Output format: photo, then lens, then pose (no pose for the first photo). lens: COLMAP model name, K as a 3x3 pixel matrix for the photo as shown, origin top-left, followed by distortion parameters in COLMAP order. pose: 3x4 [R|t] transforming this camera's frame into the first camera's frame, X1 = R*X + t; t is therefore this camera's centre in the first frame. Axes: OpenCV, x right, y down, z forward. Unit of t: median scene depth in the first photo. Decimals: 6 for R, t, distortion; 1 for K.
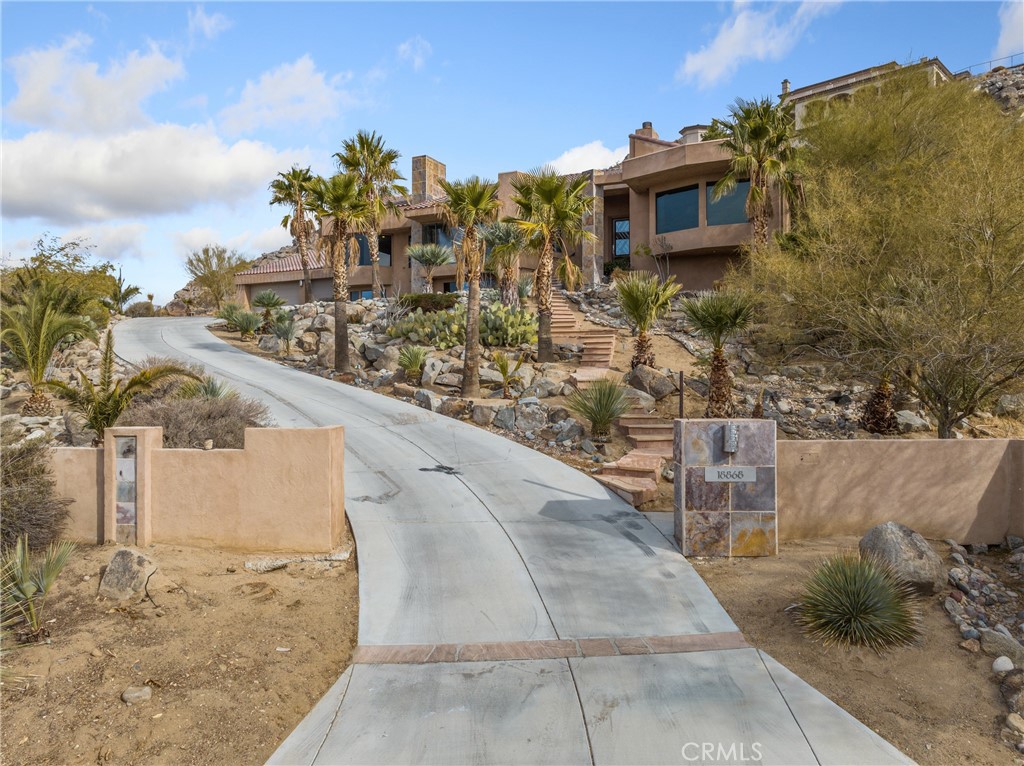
lens RADIAL K [[711.5, 0, 512.0], [0, 711.5, 383.0], [0, 0, 1]] dist [-0.036701, 0.004015]
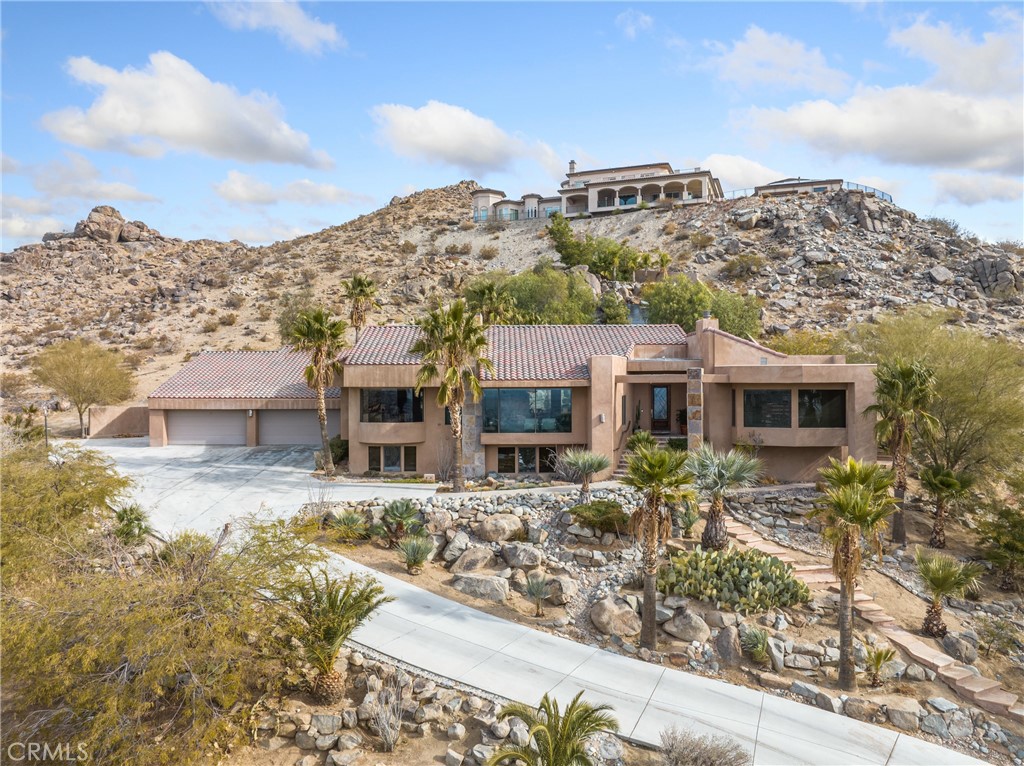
lens RADIAL K [[711.5, 0, 512.0], [0, 711.5, 383.0], [0, 0, 1]] dist [-0.036701, 0.004015]
pose [[0.902536, -0.000984, 0.430614, -0.608318], [0.003301, 0.999984, -0.004633, -0.274399], [-0.430603, 0.005603, 0.902524, 0.148271]]
